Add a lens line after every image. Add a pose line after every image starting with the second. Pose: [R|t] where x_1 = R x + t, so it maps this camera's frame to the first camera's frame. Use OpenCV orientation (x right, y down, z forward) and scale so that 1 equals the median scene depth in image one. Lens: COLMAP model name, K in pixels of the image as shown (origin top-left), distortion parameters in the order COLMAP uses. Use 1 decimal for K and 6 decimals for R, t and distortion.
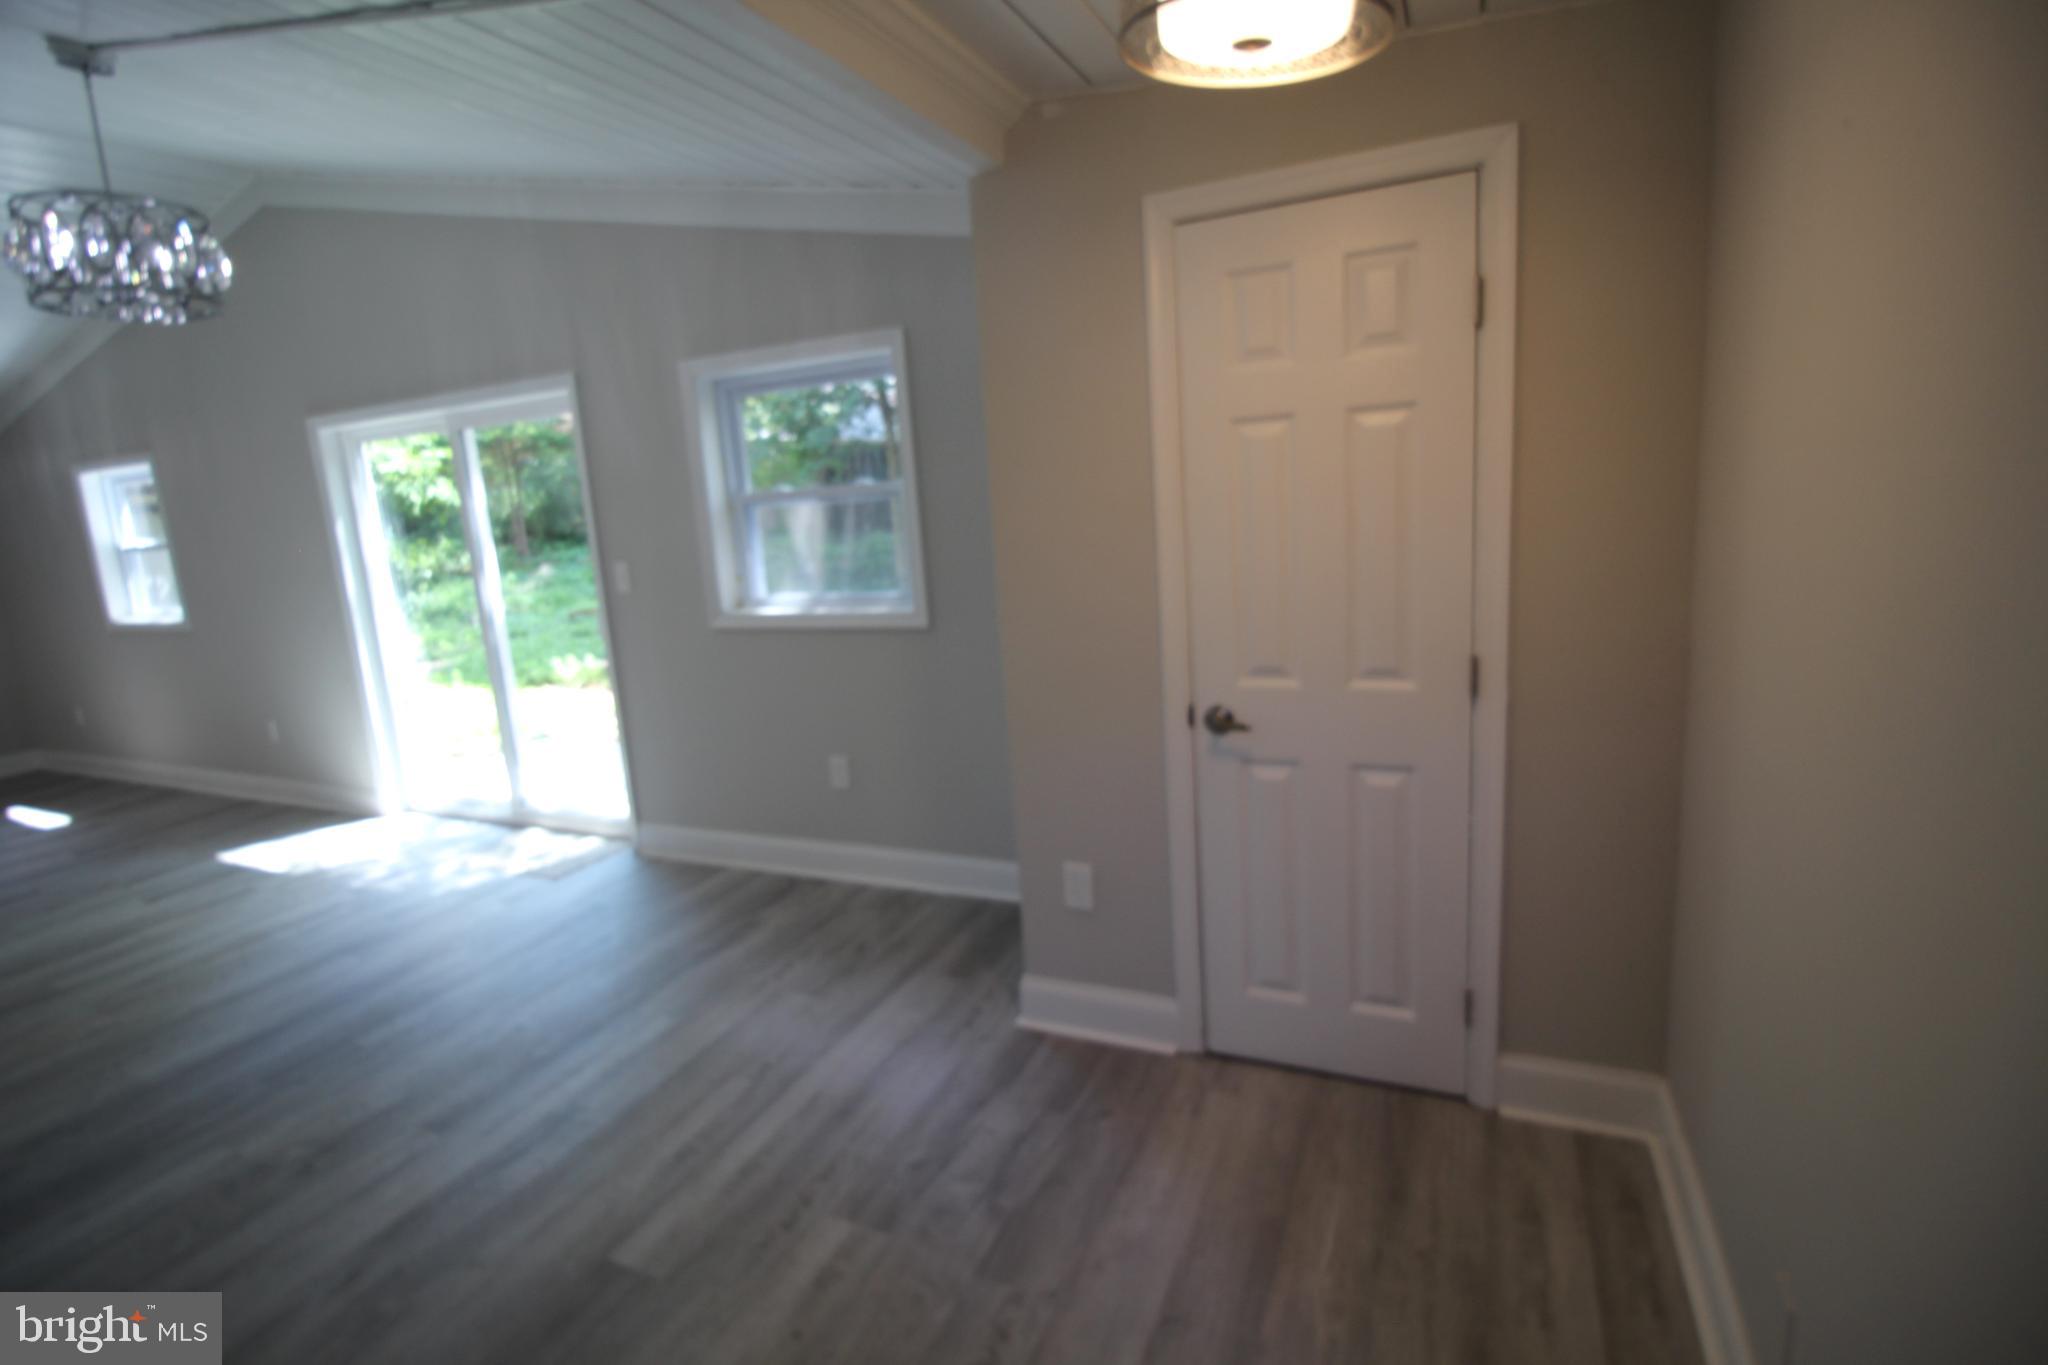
lens RADIAL K [[947.8, 0, 1025.5], [0, 947.8, 665.2], [0, 0, 1]] dist [-0.001588, -0.012174]
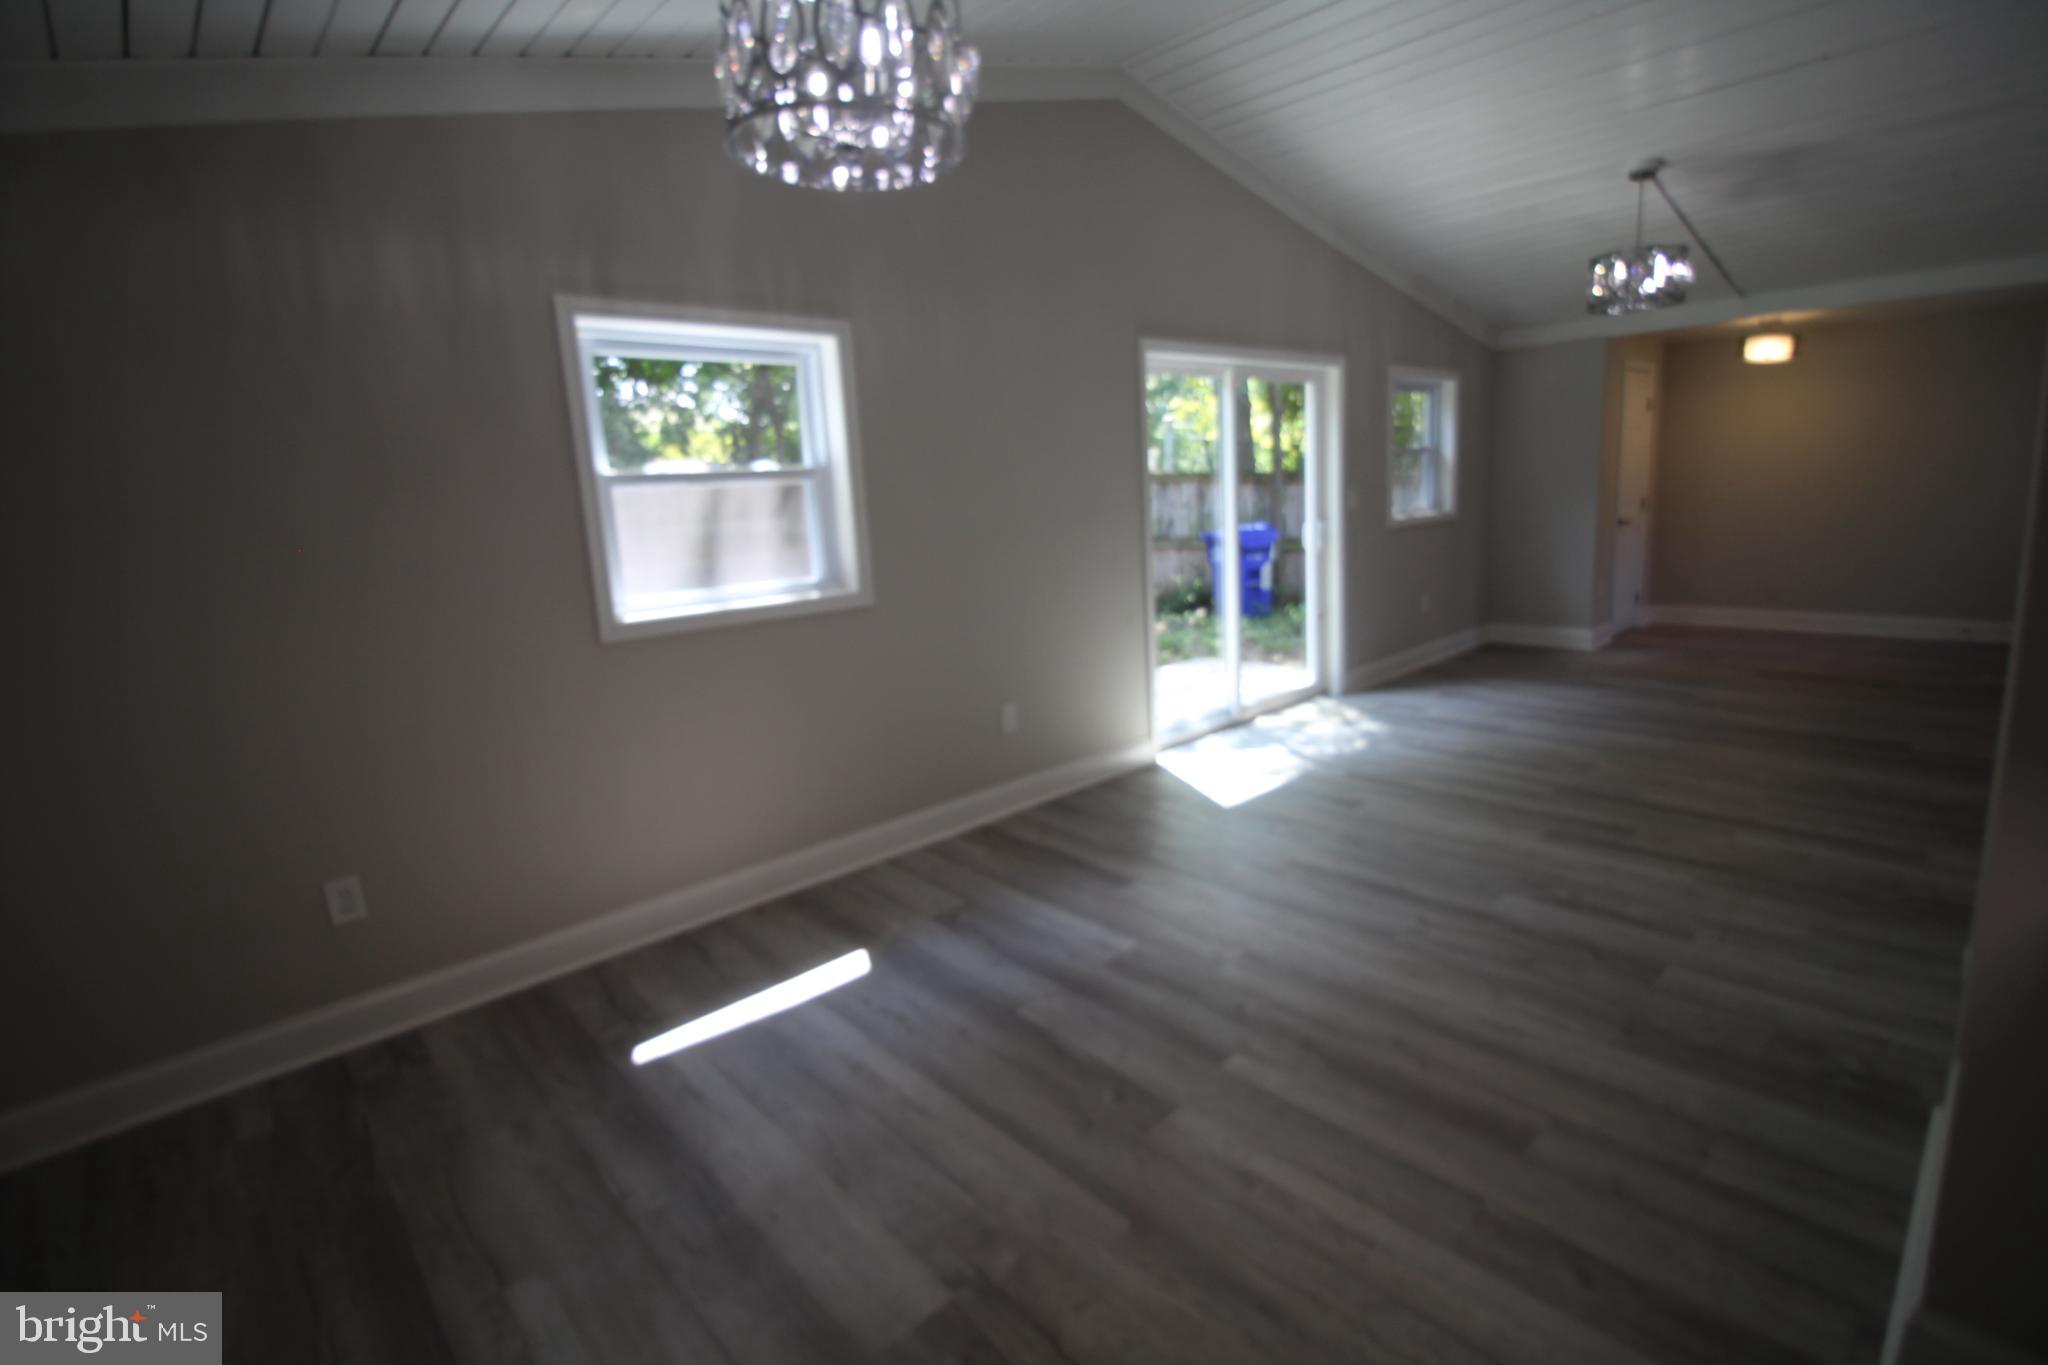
lens RADIAL K [[947.8, 0, 1025.5], [0, 947.8, 665.2], [0, 0, 1]] dist [-0.001588, -0.012174]
pose [[0.393818, -0.128301, 0.910190, -2.228299], [0.189989, 0.980190, 0.055965, -0.021454], [-0.899339, 0.150887, 0.410392, 0.993929]]
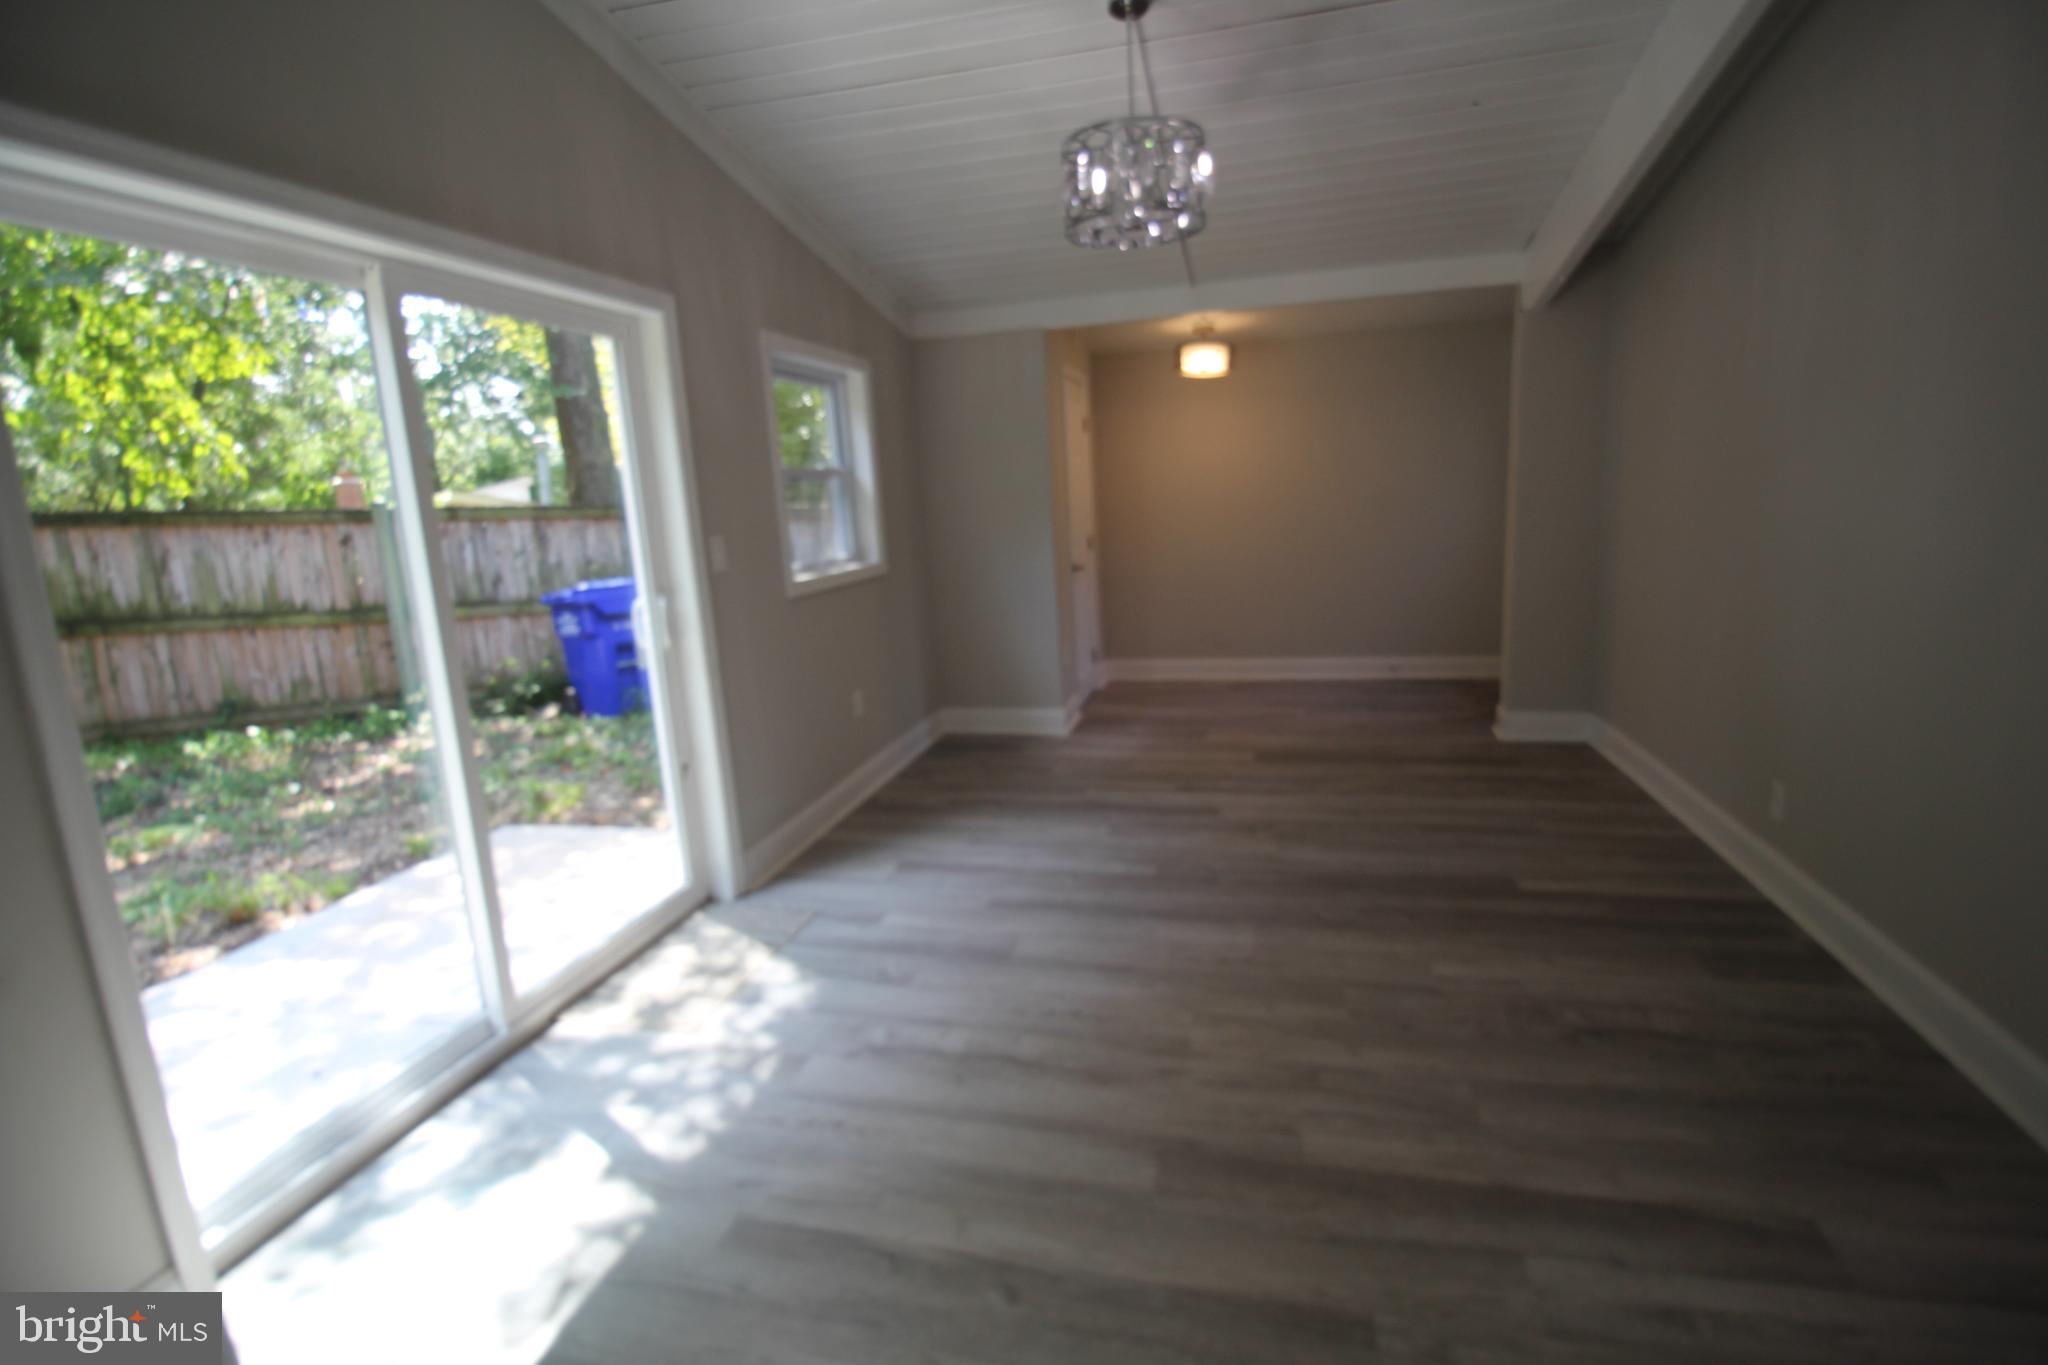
lens RADIAL K [[947.8, 0, 1025.5], [0, 947.8, 665.2], [0, 0, 1]] dist [-0.001588, -0.012174]
pose [[-0.175233, -0.109973, 0.978366, -1.452469], [0.235392, 0.960240, 0.150096, -0.068630], [-0.955973, 0.256601, -0.142379, 0.987428]]
